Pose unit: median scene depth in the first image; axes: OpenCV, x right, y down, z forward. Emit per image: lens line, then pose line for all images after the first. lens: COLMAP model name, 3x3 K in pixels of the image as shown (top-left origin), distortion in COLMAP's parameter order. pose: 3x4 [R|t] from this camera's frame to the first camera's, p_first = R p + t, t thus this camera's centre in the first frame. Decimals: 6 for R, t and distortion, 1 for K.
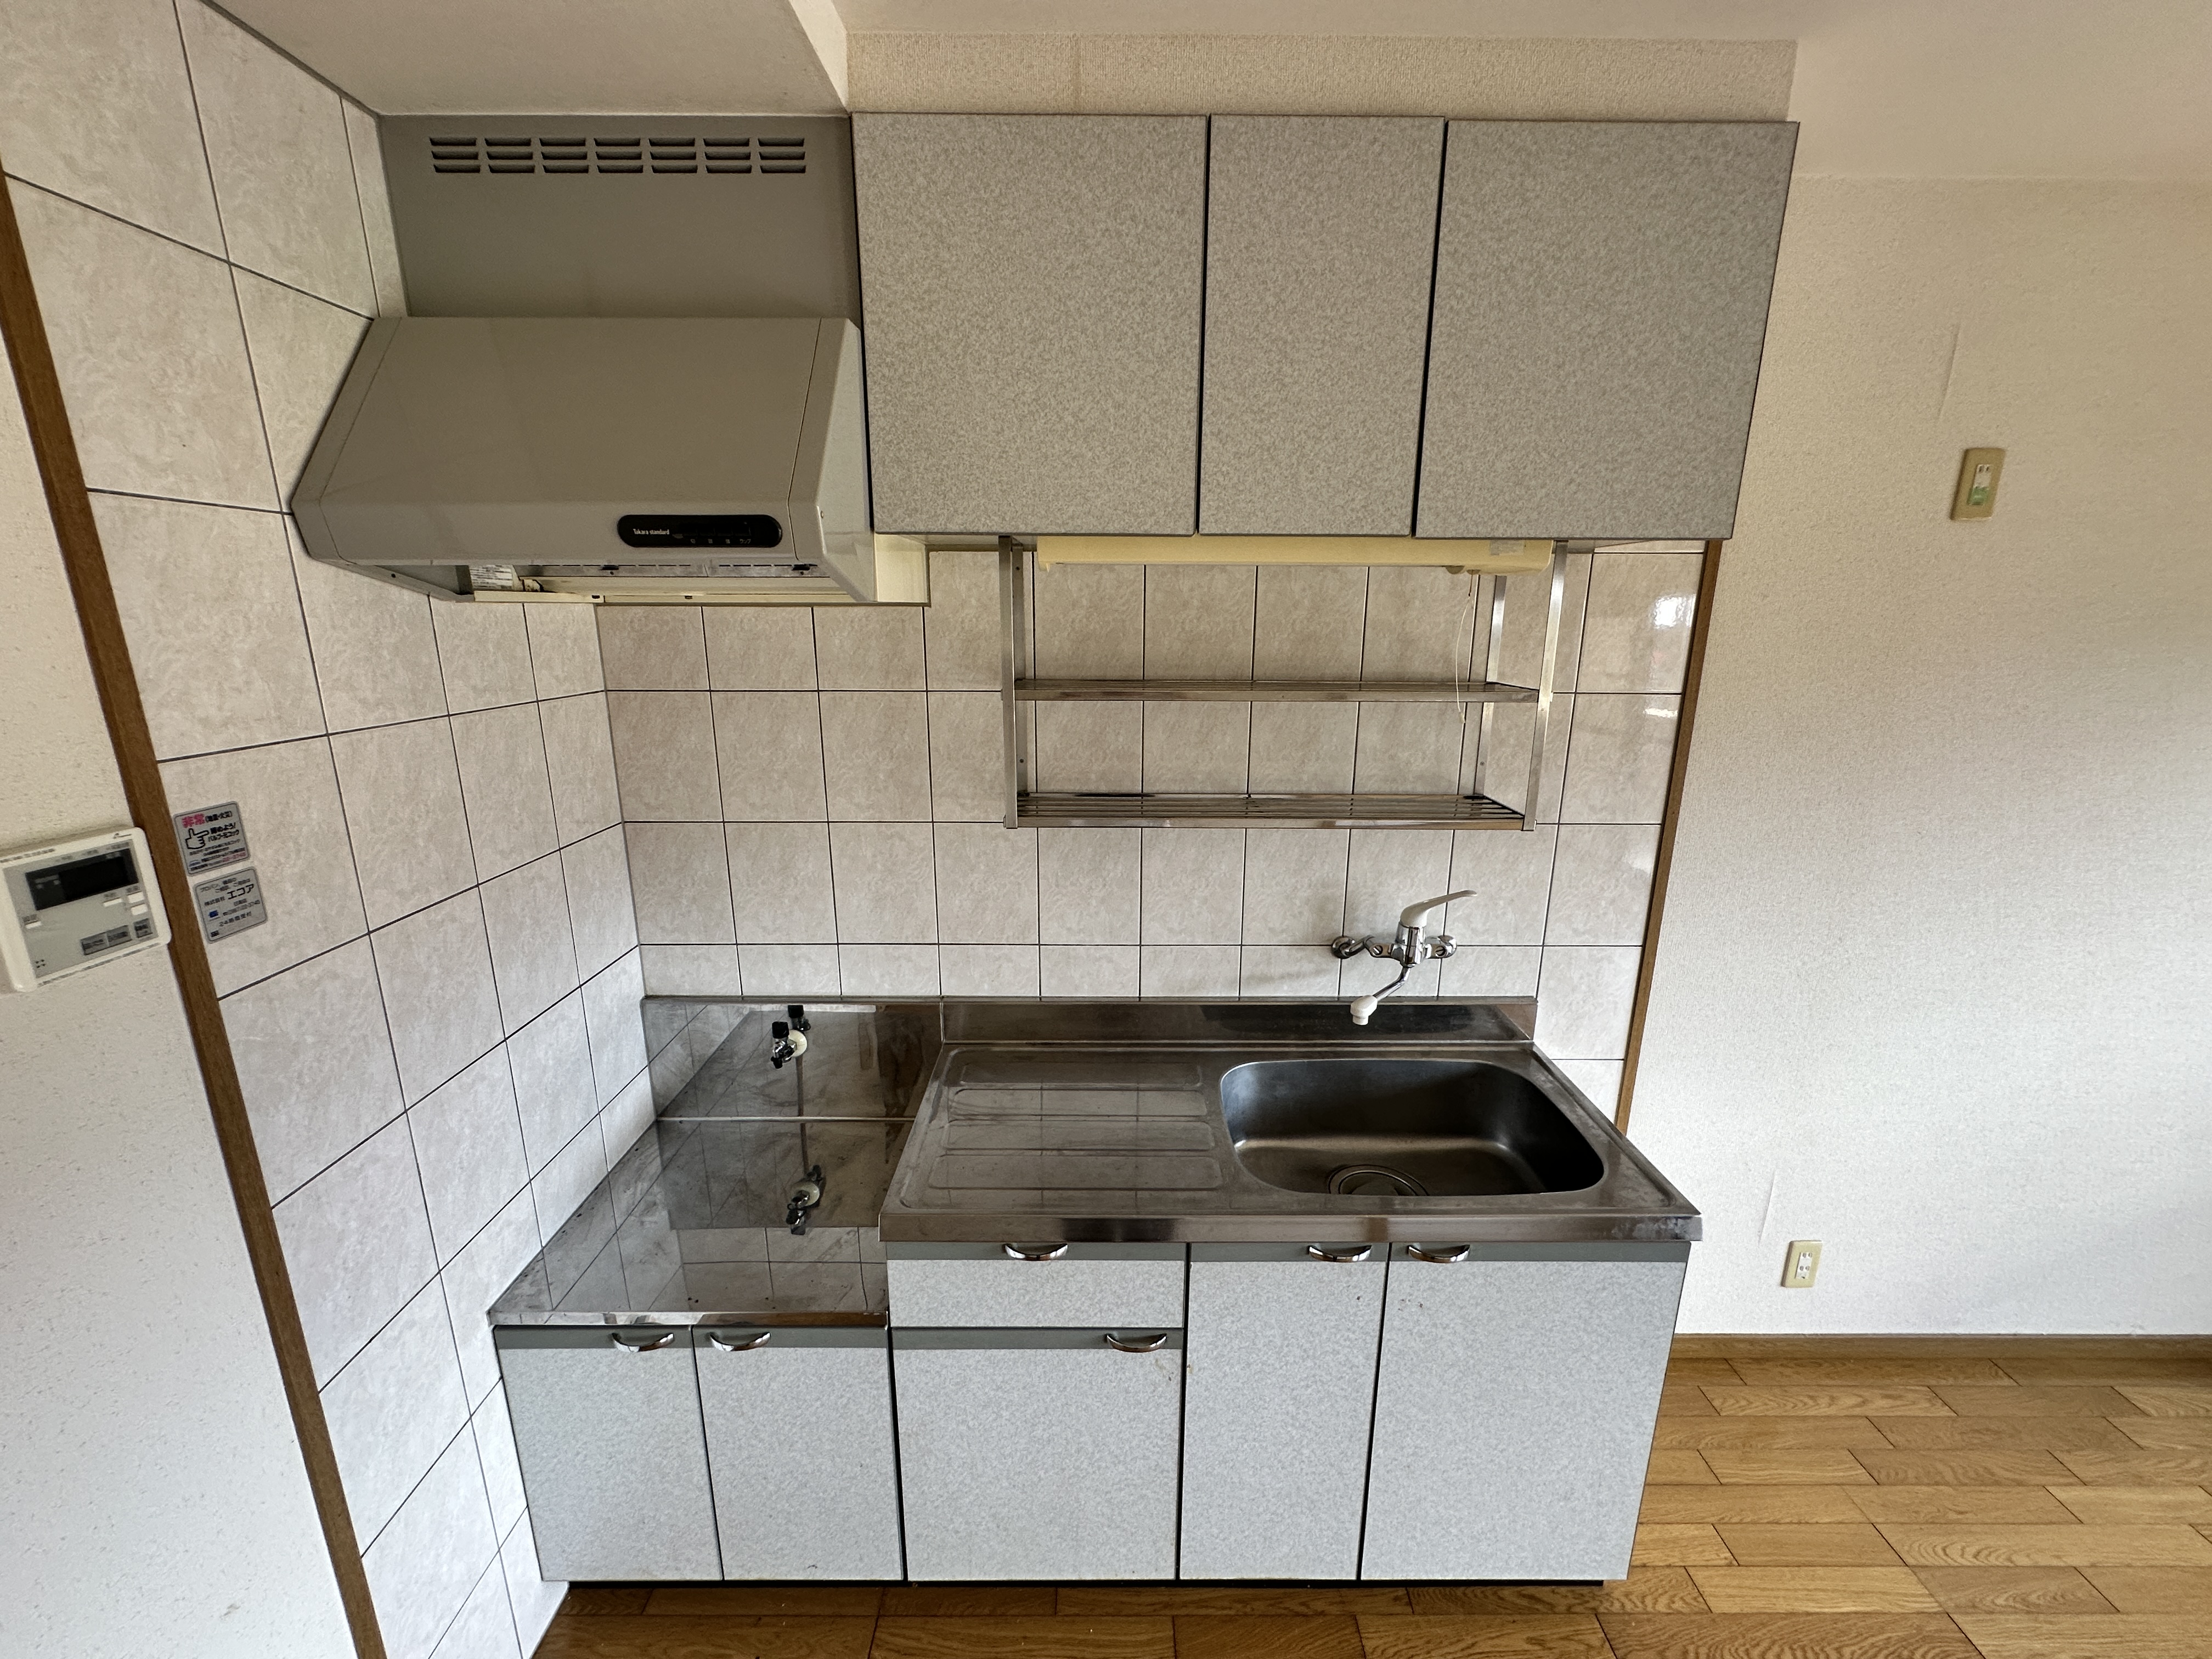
lens RADIAL K [[893.6, 0, 1108.5], [0, 893.6, 828.8], [0, 0, 1]] dist [-0.000847, -0.000392]
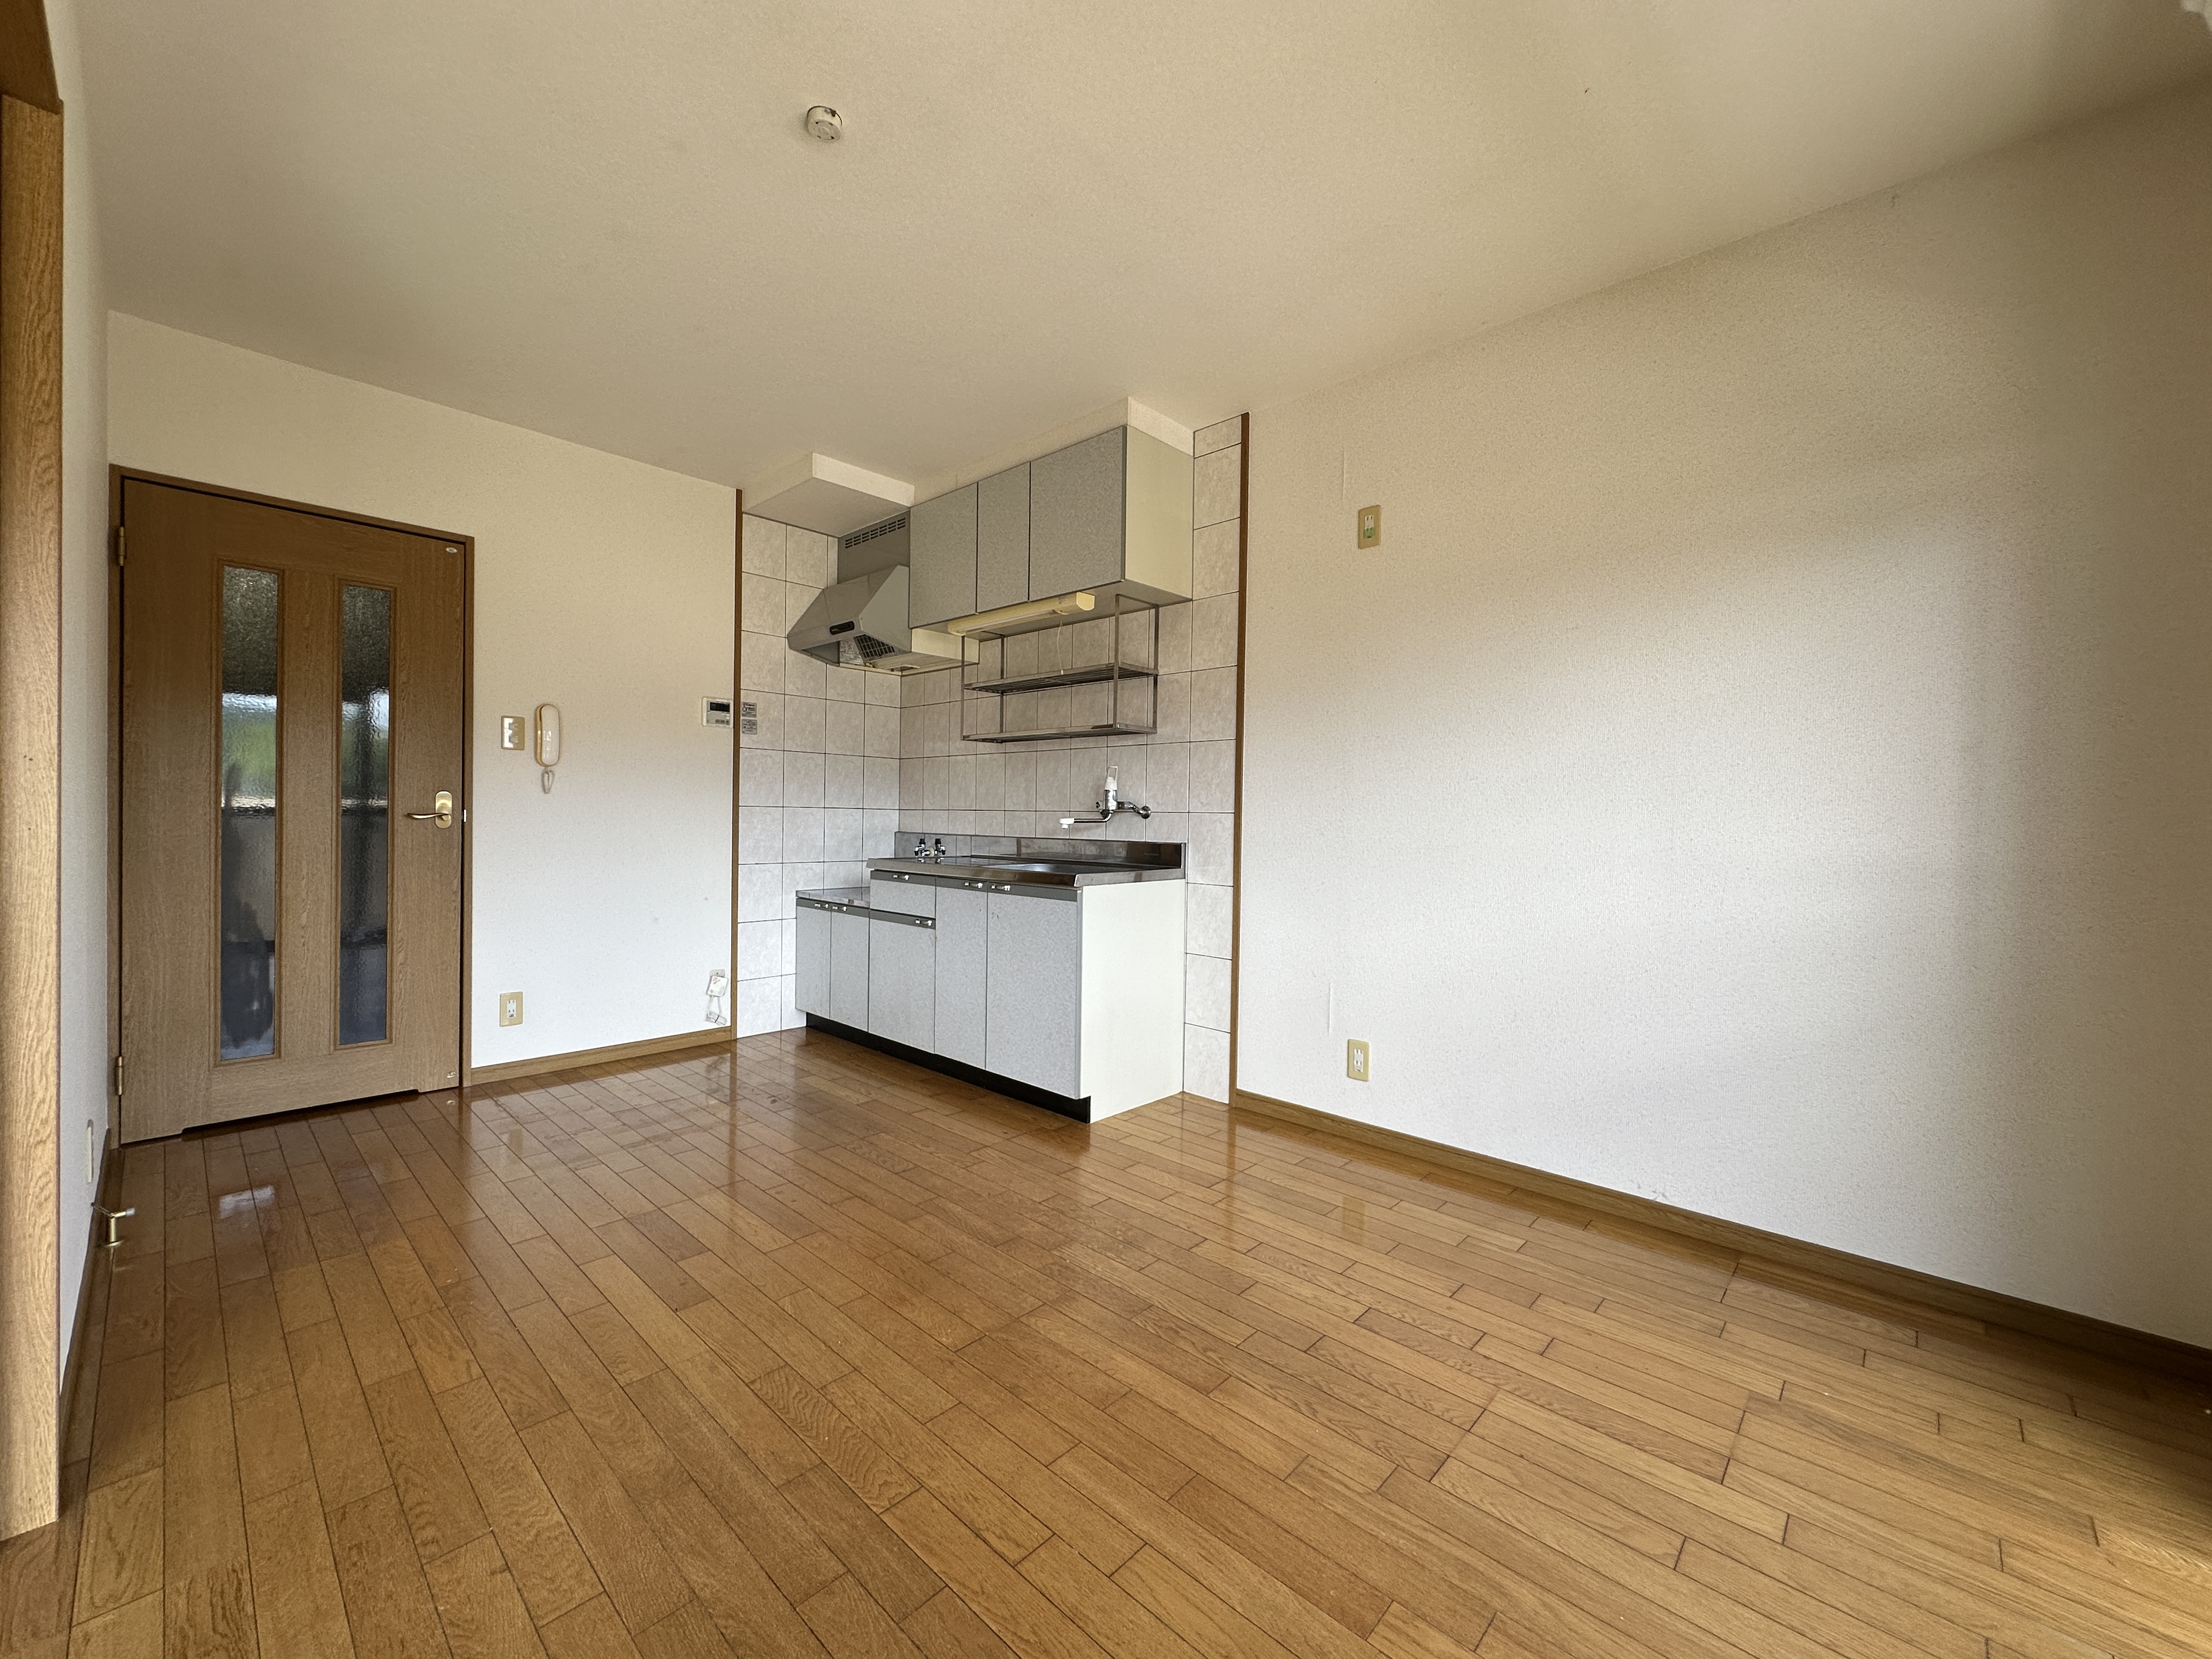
lens RADIAL K [[893.6, 0, 1101.0], [0, 893.6, 822.3], [0, 0, 1]] dist [-0.000847, -0.000392]
pose [[0.721972, 0.014886, -0.691762, 2.205872], [-0.177185, 0.970410, -0.164041, 0.654674], [0.668851, 0.241002, 0.703247, -0.504397]]
